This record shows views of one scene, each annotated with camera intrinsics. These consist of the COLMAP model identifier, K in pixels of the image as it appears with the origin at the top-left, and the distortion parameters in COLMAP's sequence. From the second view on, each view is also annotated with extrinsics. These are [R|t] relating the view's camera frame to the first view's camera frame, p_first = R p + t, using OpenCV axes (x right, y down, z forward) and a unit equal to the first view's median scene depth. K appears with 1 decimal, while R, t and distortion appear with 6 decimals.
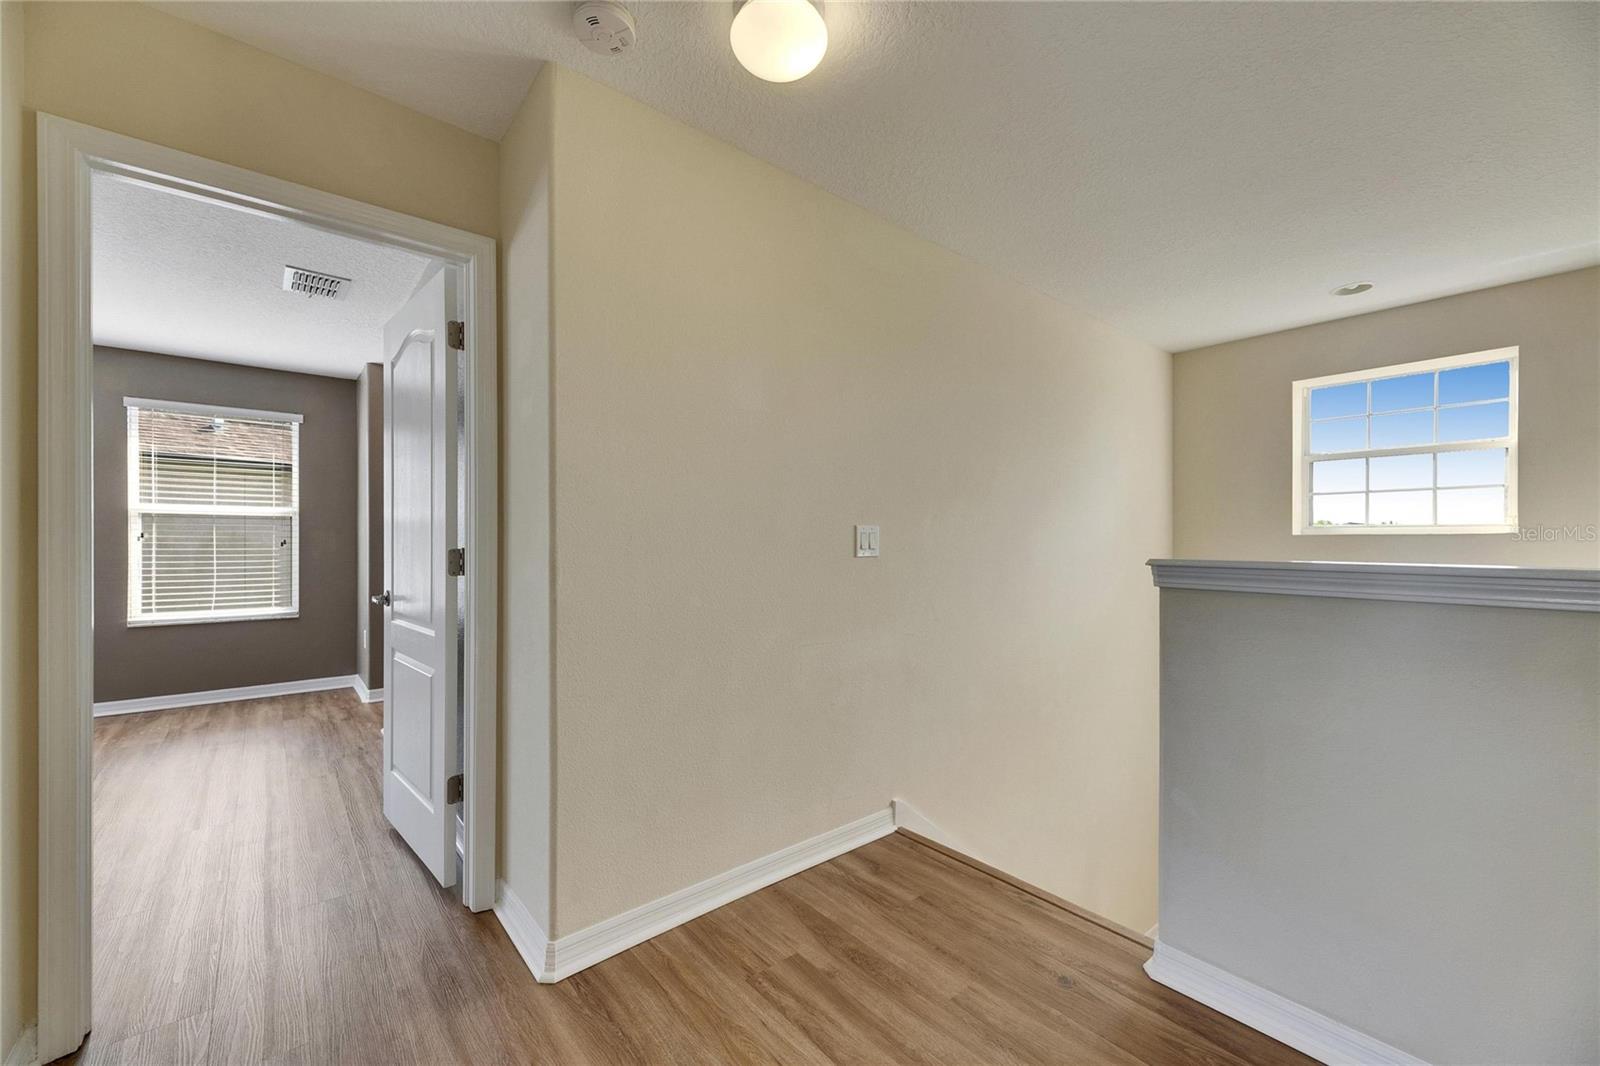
lens RADIAL K [[641.3, 0, 801.3], [0, 641.3, 541.3], [0, 0, 1]] dist [0.009049, -0.000971]
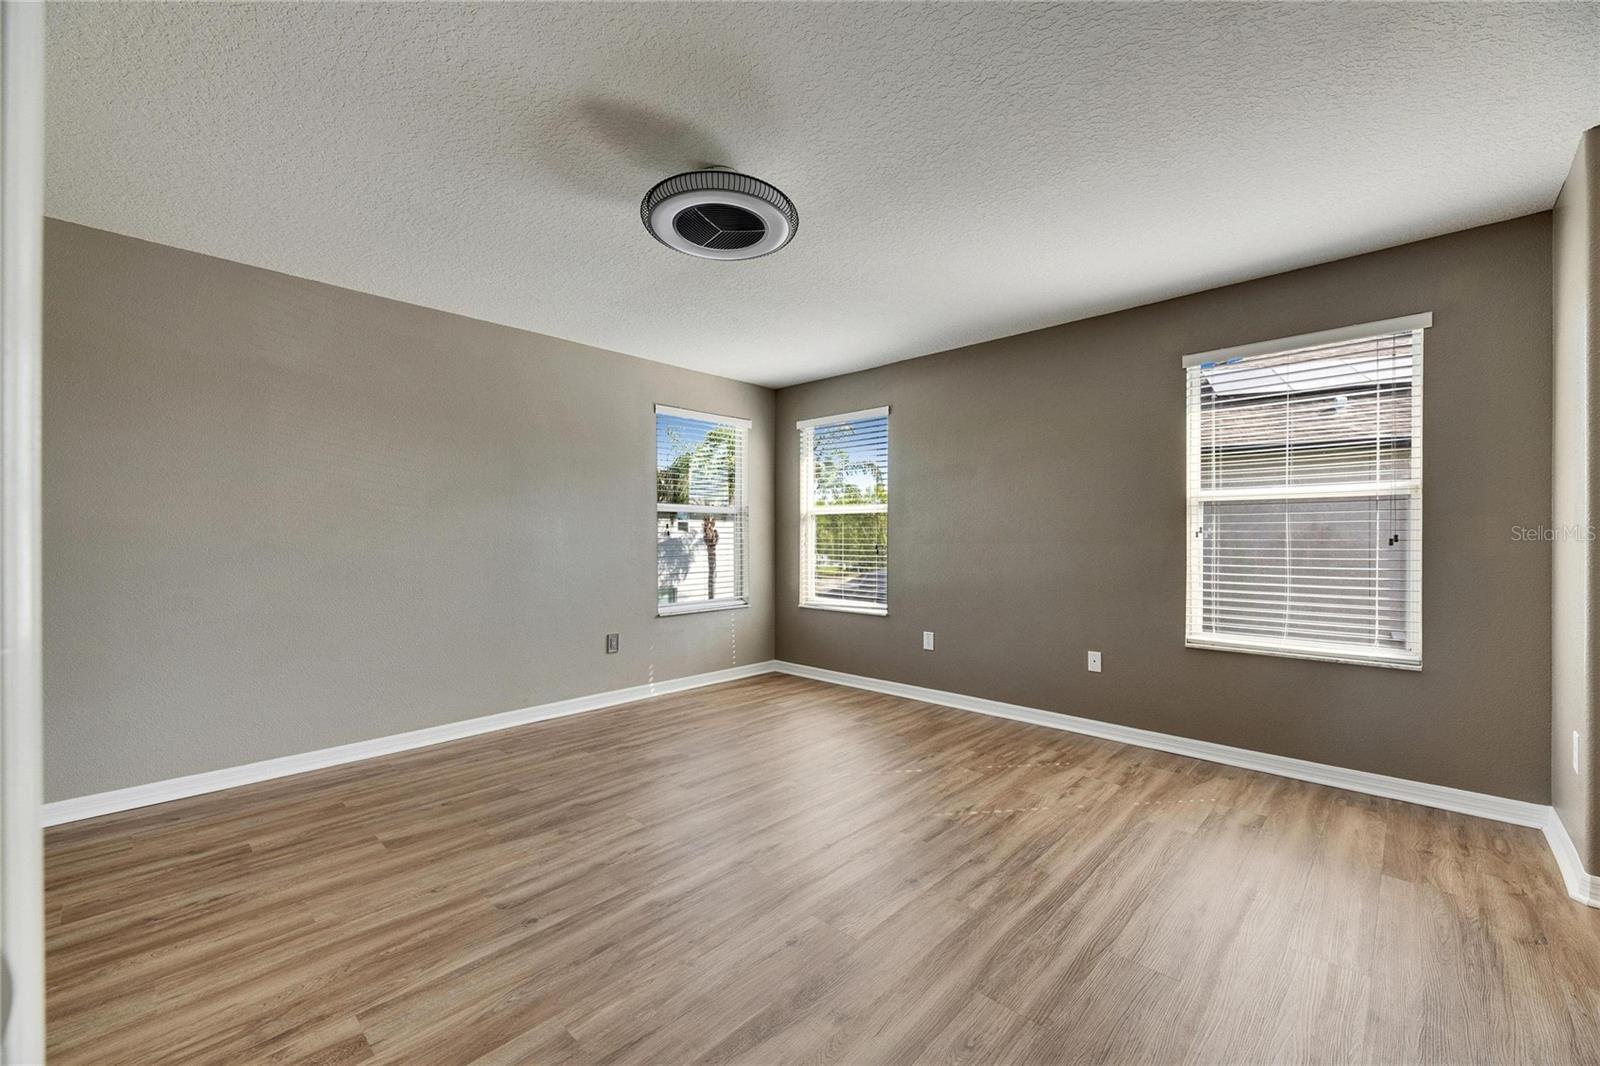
lens RADIAL K [[641.3, 0, 807.5], [0, 641.3, 541.4], [0, 0, 1]] dist [0.009049, -0.000971]
pose [[0.122689, 0.002722, -0.992441, -0.295703], [0.000879, 0.999996, 0.002851, 0.001855], [0.992445, -0.001222, 0.122686, 0.413207]]
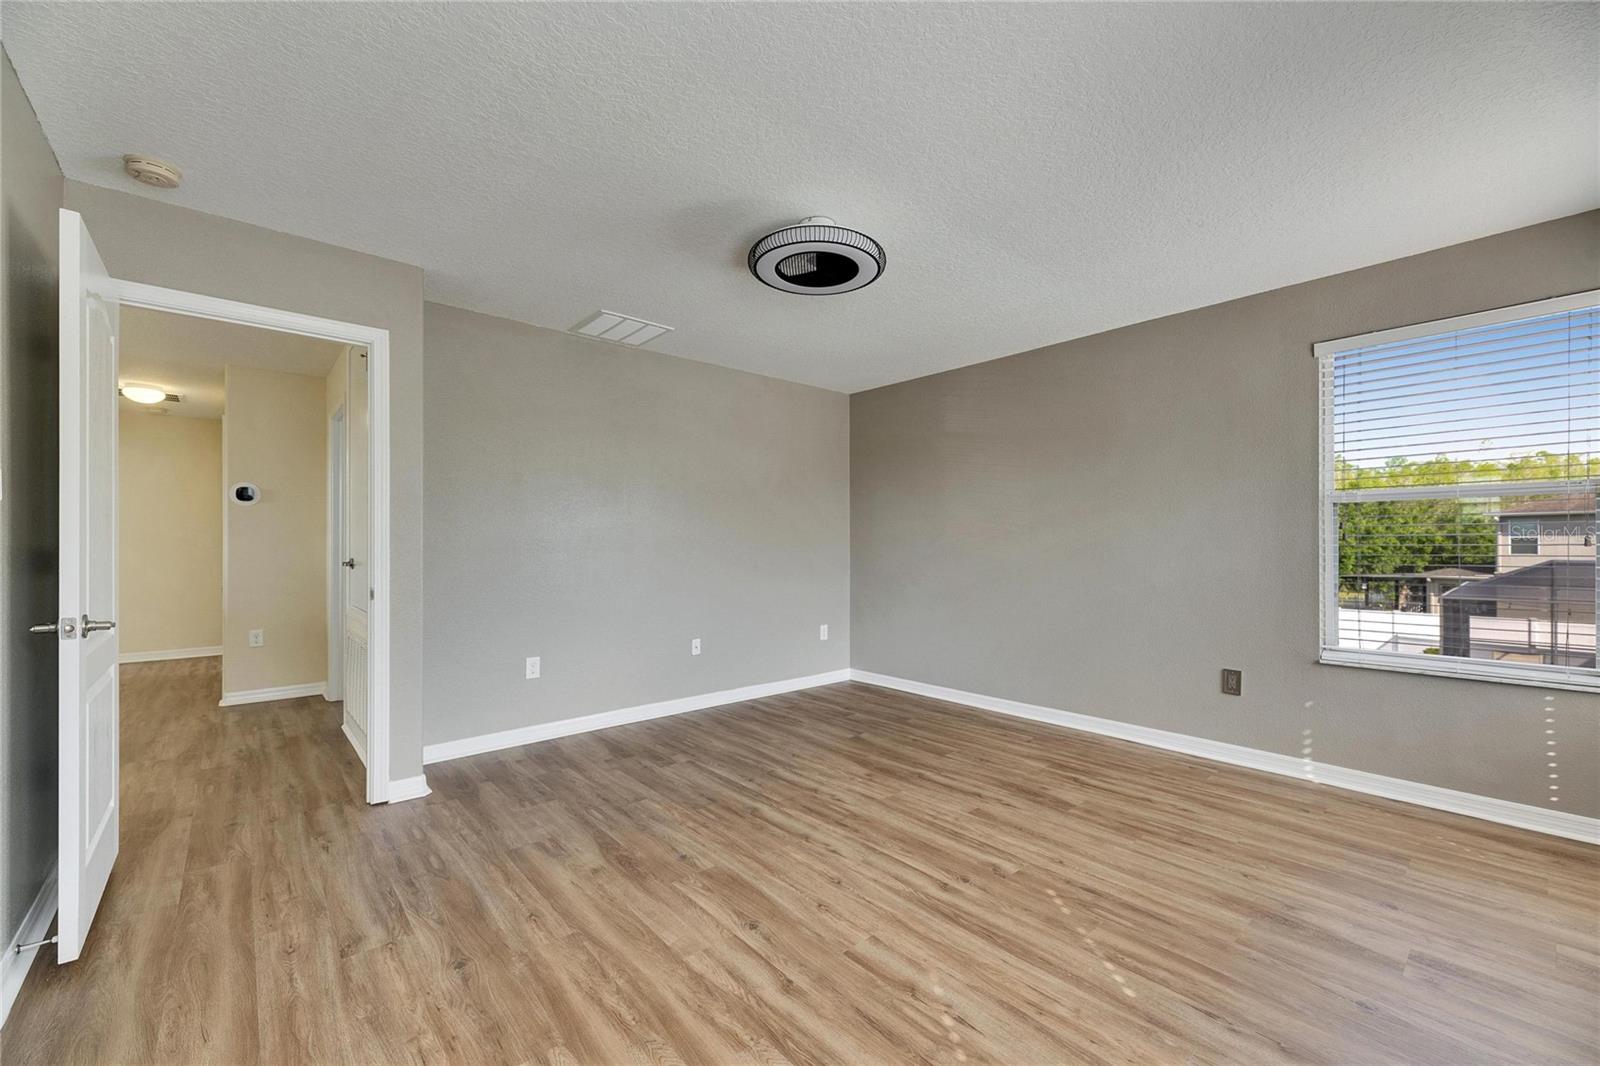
lens RADIAL K [[641.3, 0, 802.8], [0, 641.3, 538.1], [0, 0, 1]] dist [0.009049, -0.000971]
pose [[-0.999586, -0.003522, -0.028570, -0.761377], [-0.003322, 0.999970, -0.007035, -0.003098], [0.028594, -0.006937, -0.999567, 0.964759]]
